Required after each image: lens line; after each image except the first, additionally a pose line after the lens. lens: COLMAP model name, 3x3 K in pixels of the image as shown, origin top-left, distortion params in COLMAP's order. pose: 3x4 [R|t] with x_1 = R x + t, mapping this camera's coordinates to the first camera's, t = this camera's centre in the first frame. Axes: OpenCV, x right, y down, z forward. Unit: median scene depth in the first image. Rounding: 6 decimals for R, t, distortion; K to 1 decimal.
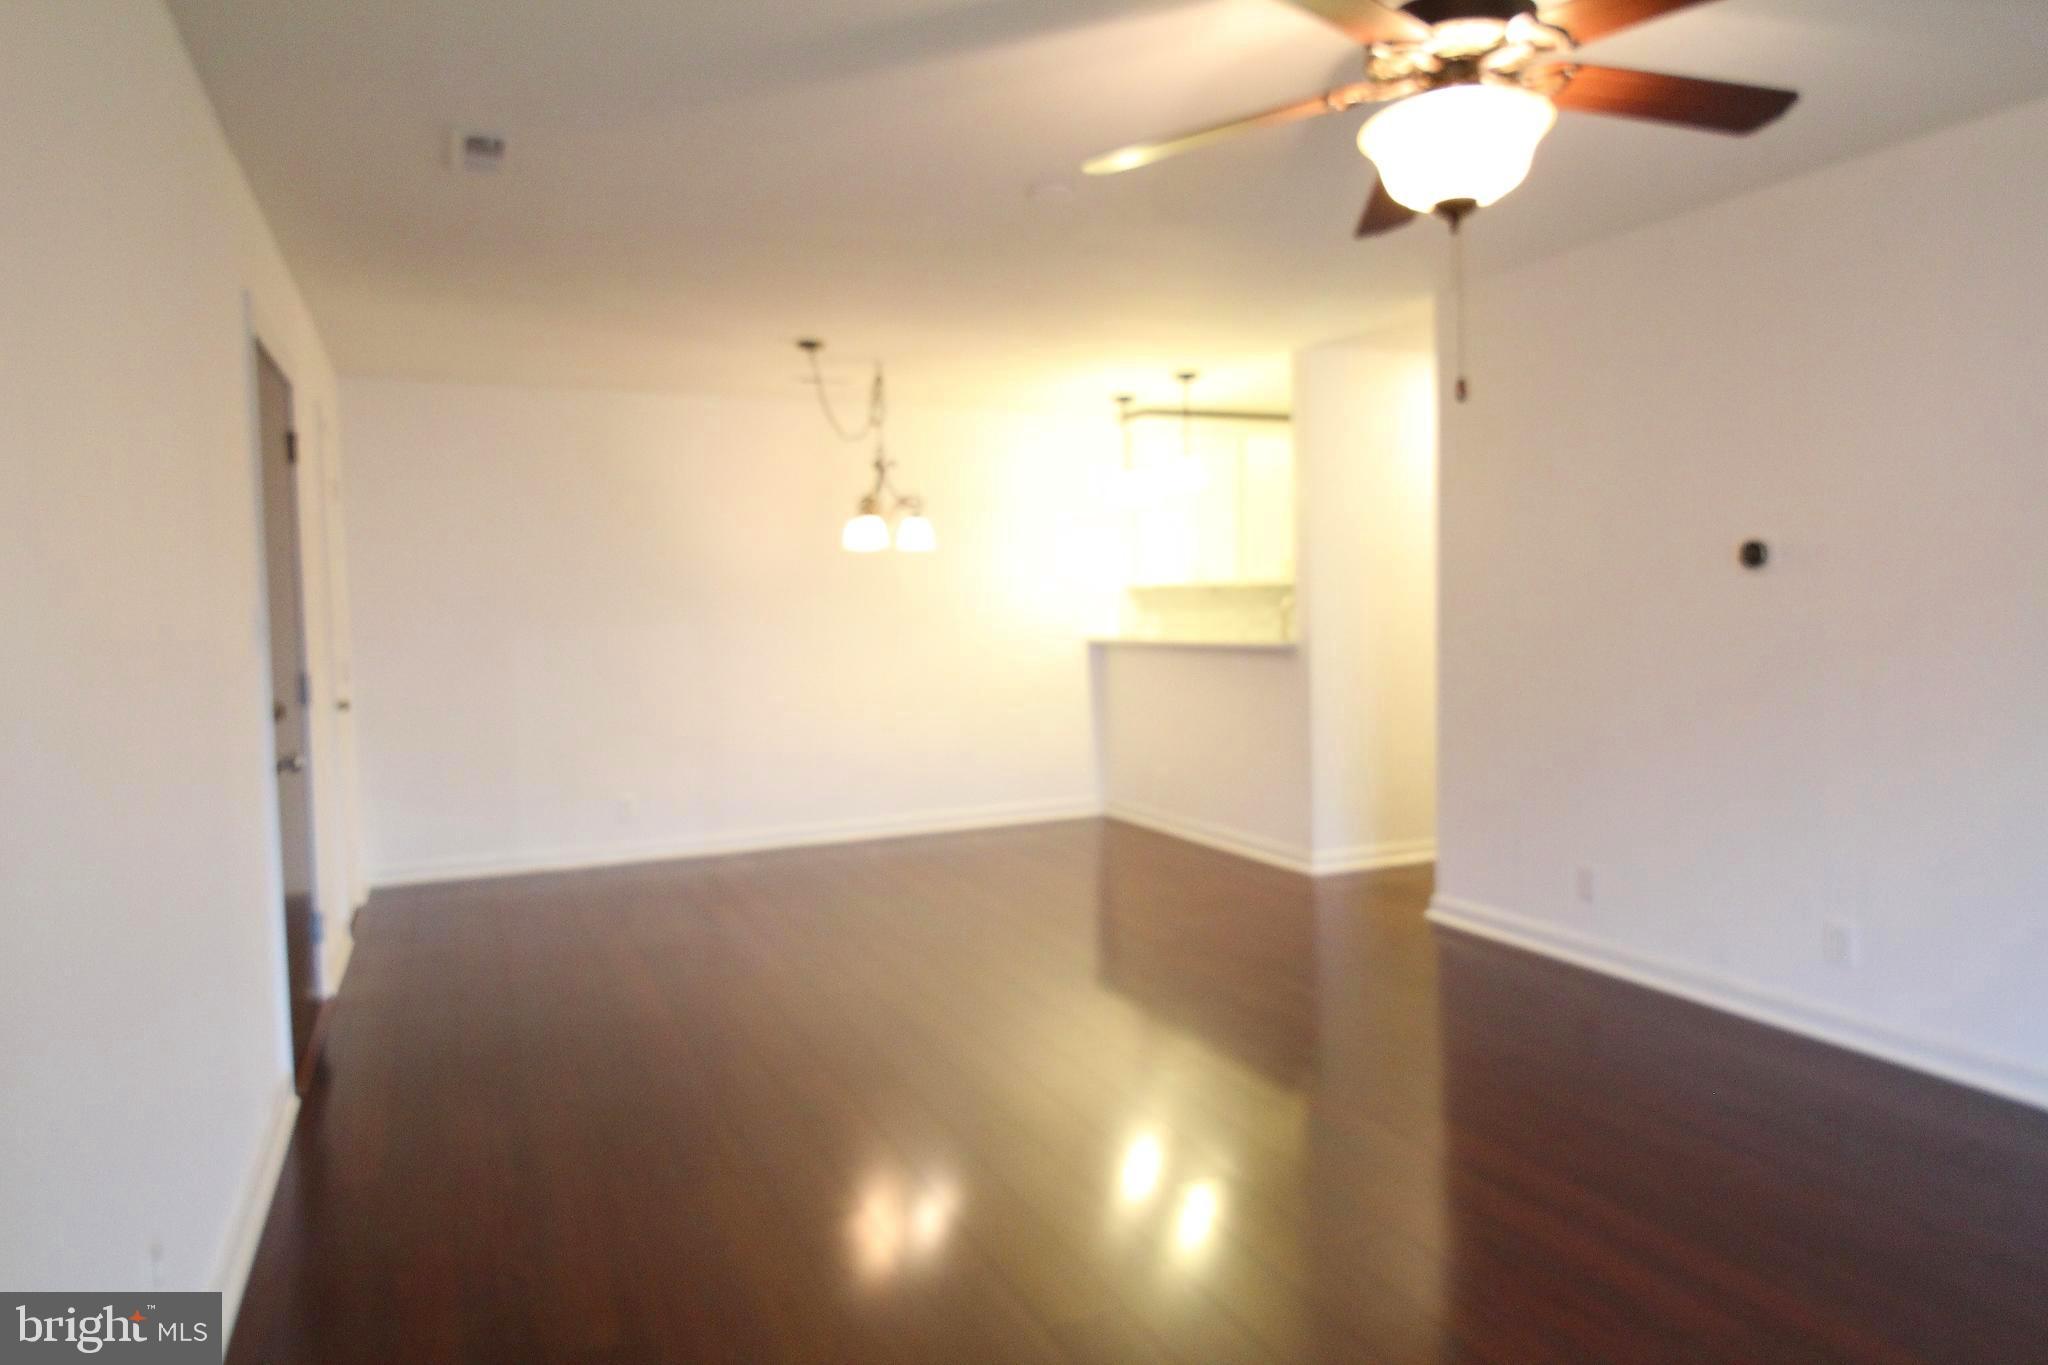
lens RADIAL K [[1313.2, 0, 1024.0], [0, 1313.2, 682.5], [0, 0, 1]] dist [0.007332, 0.001395]
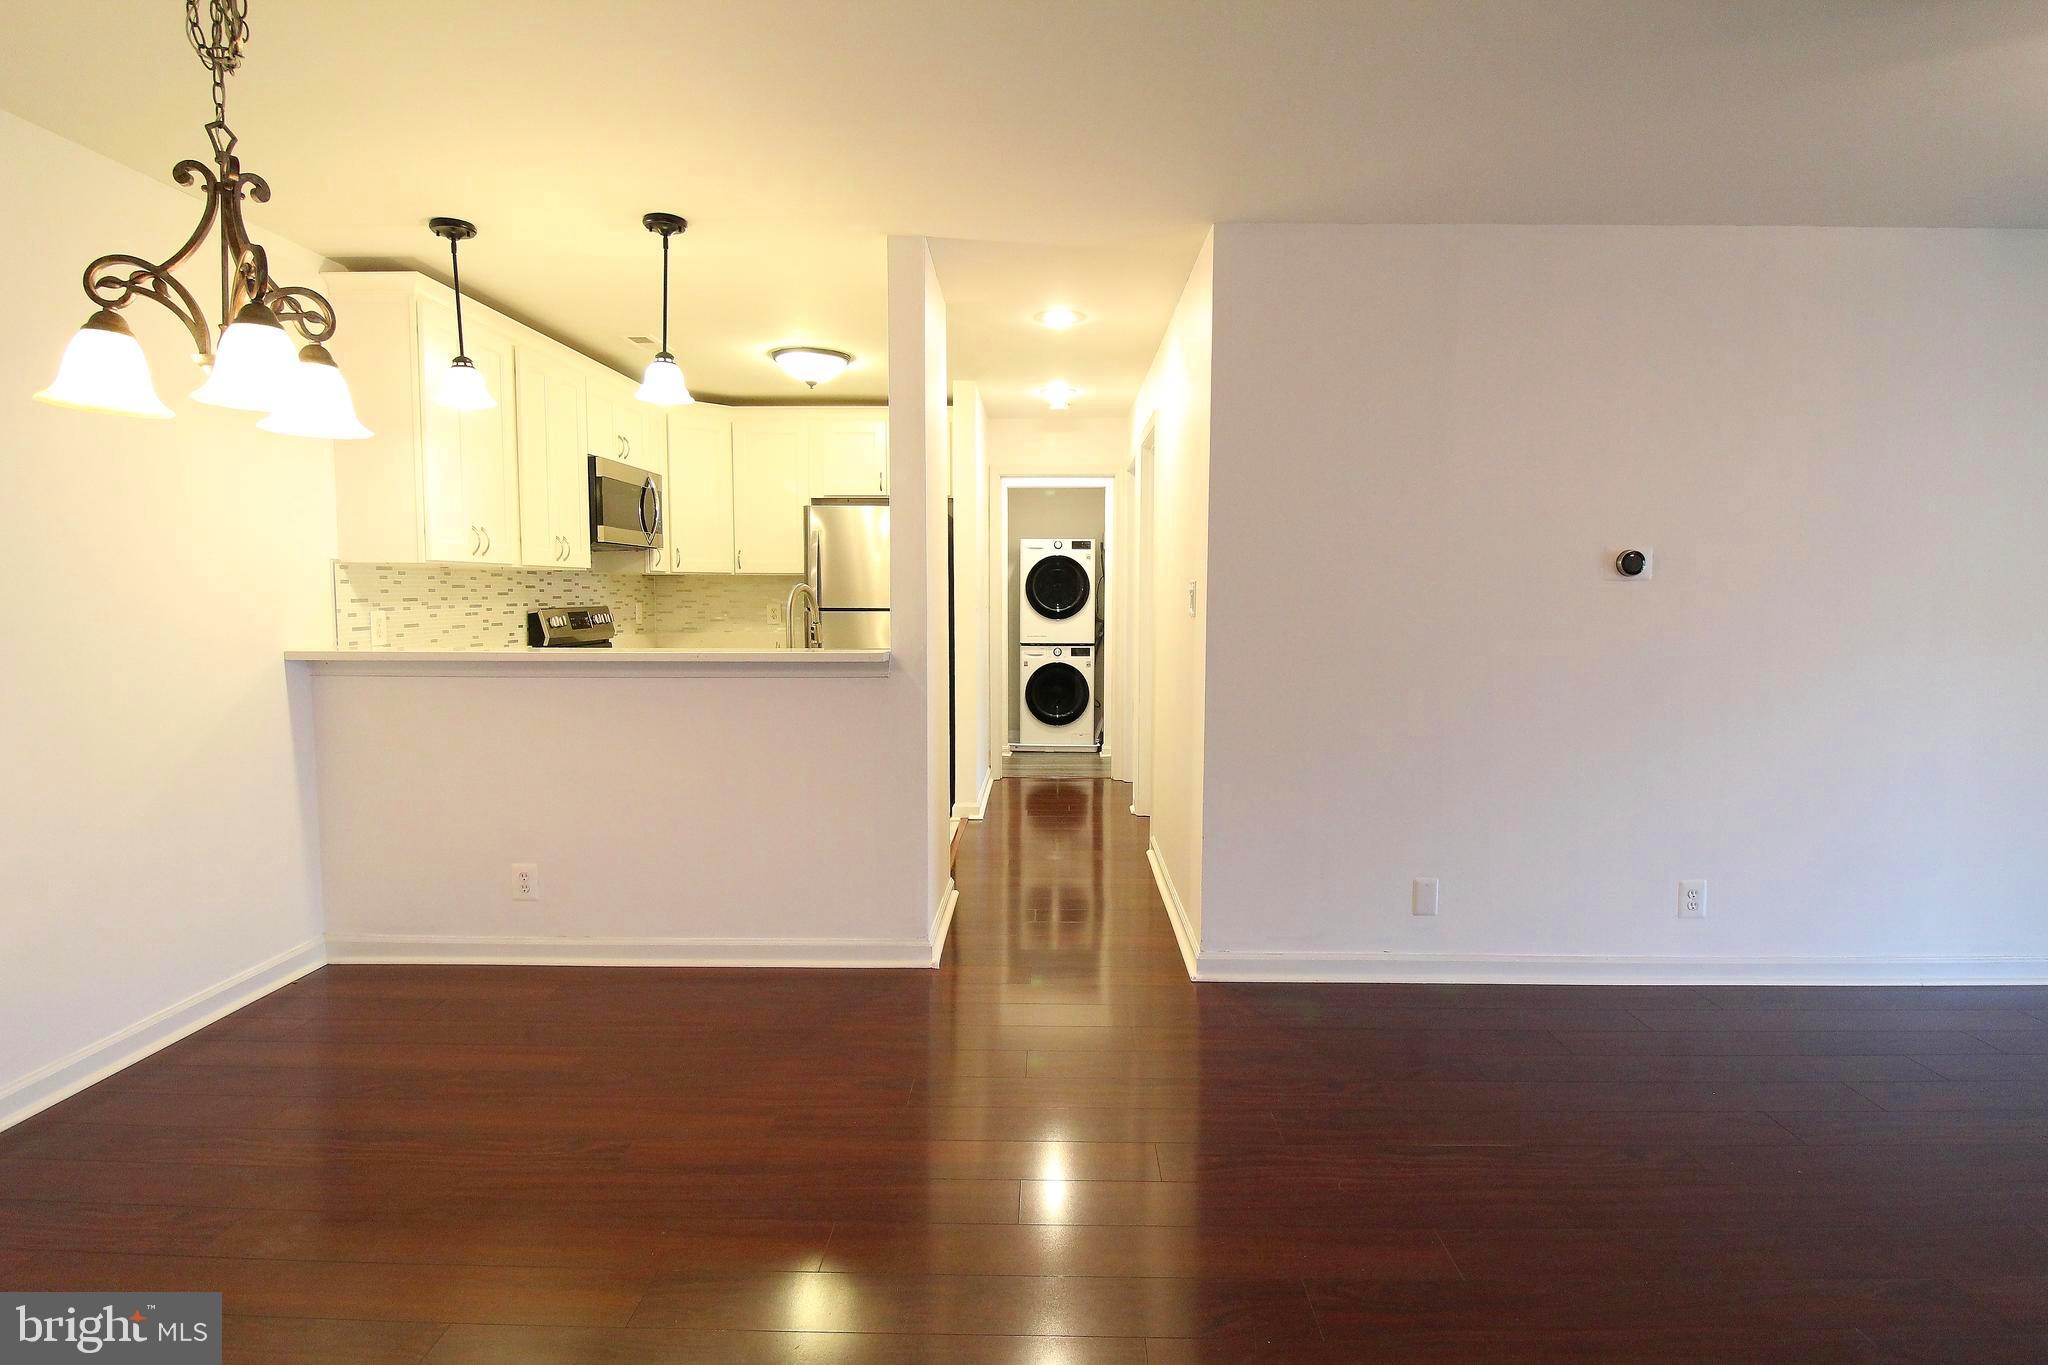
lens RADIAL K [[1057.1, 0, 1029.0], [0, 1057.1, 690.0], [0, 0, 1]] dist [0.000764, 0.000007]
pose [[0.397462, -0.057887, 0.915791, -0.233943], [0.035972, 0.998224, 0.047486, -0.029027], [-0.916913, 0.014069, 0.398839, 0.552210]]
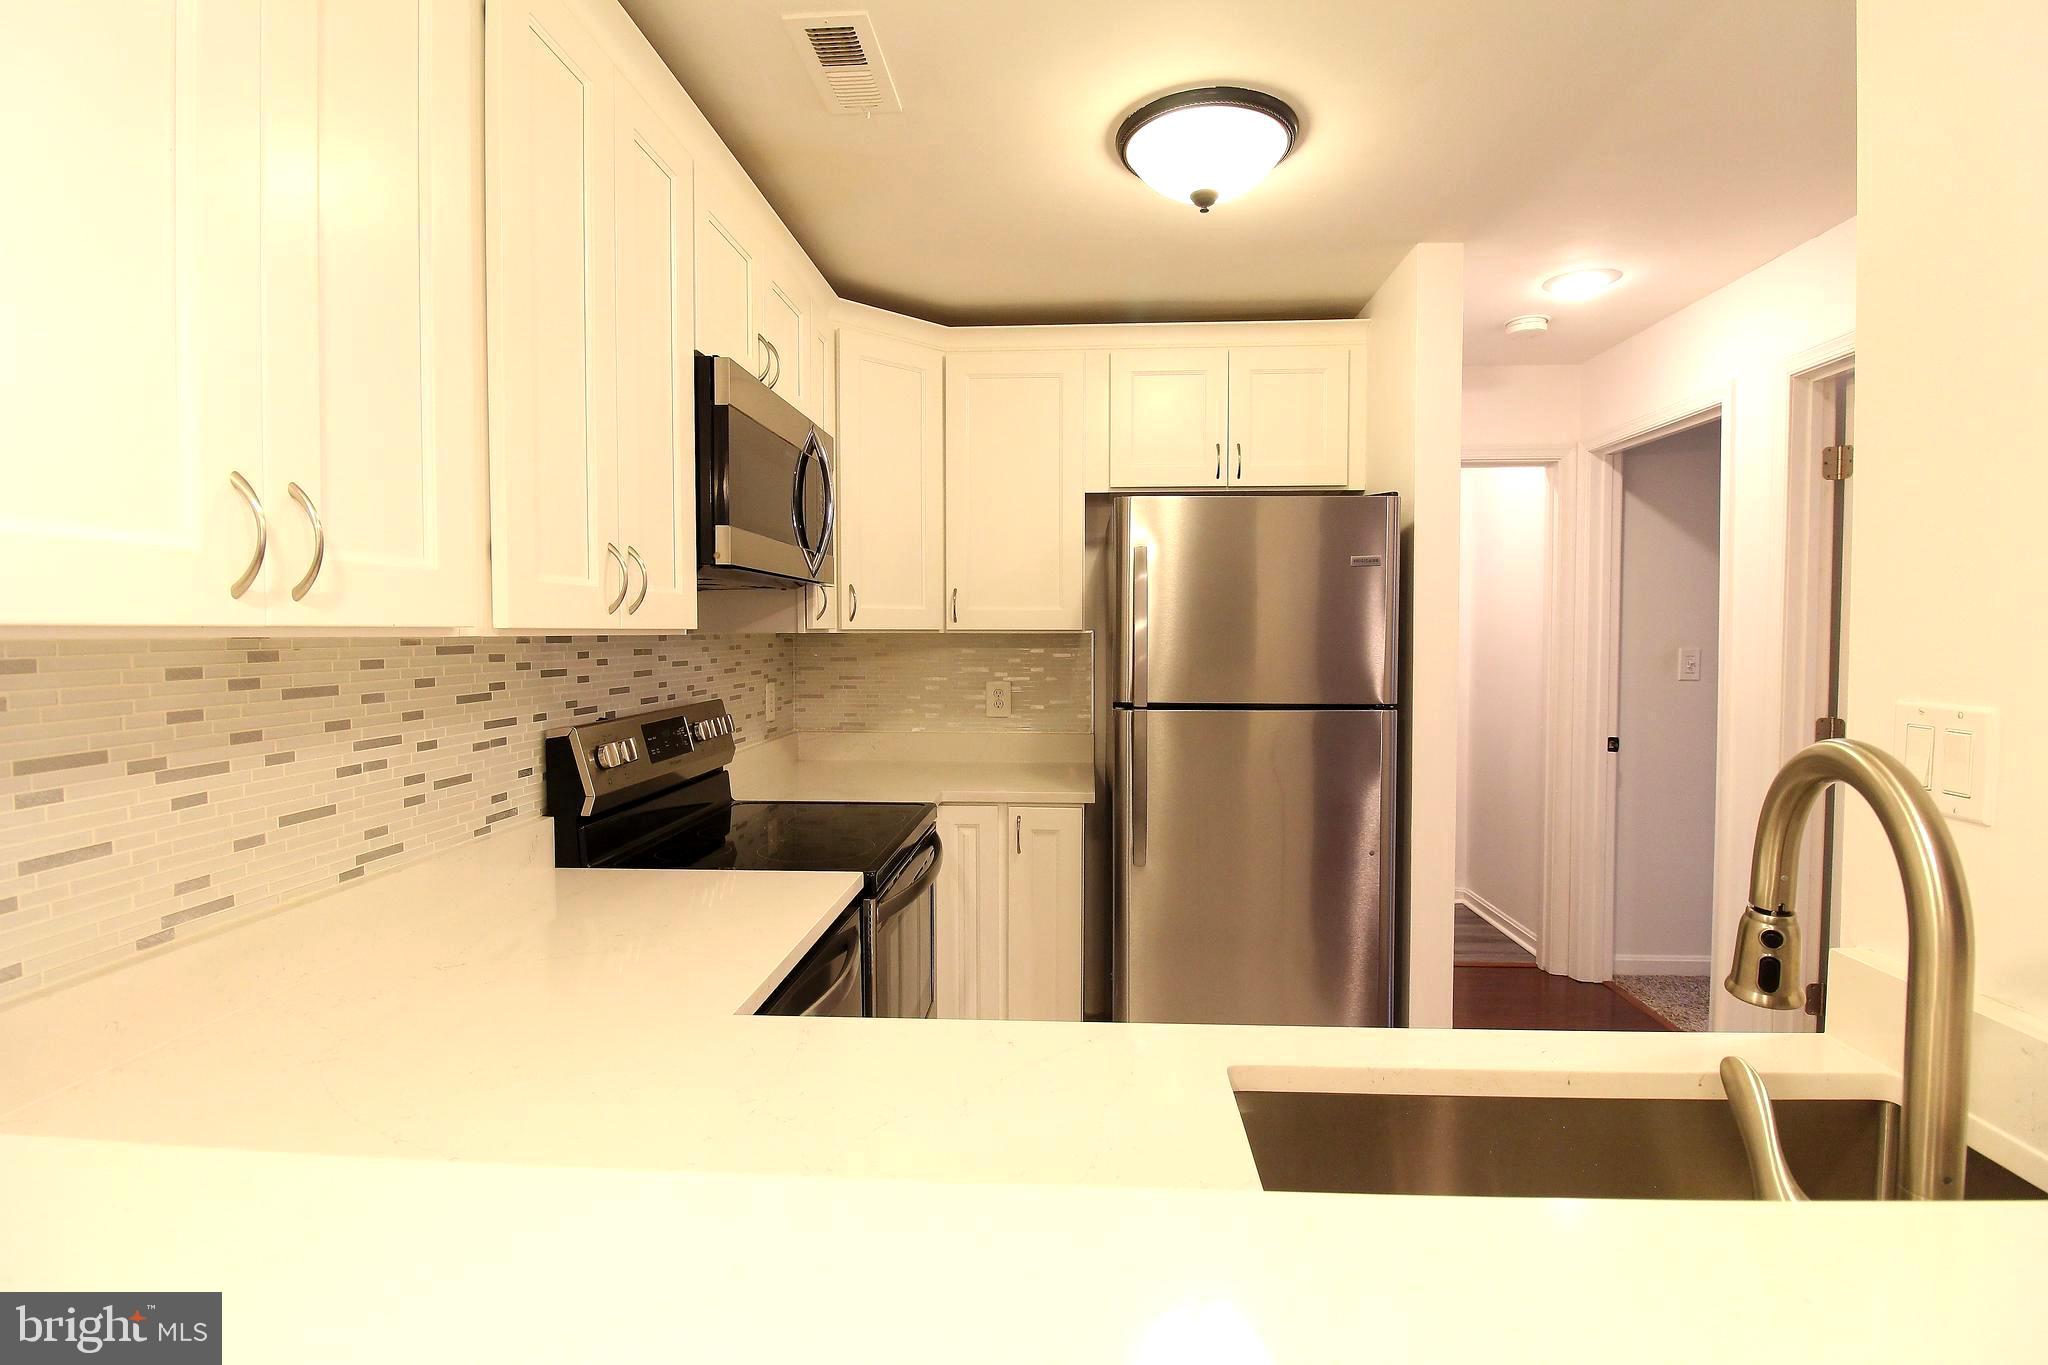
lens RADIAL K [[954.7, 0, 1024.0], [0, 954.7, 682.5], [0, 0, 1]] dist [0.000573, -0.000457]
pose [[0.431749, -0.022948, 0.901702, 0.064652], [0.038452, 0.999236, 0.007019, -0.066170], [-0.901174, 0.031642, 0.432301, 0.866751]]
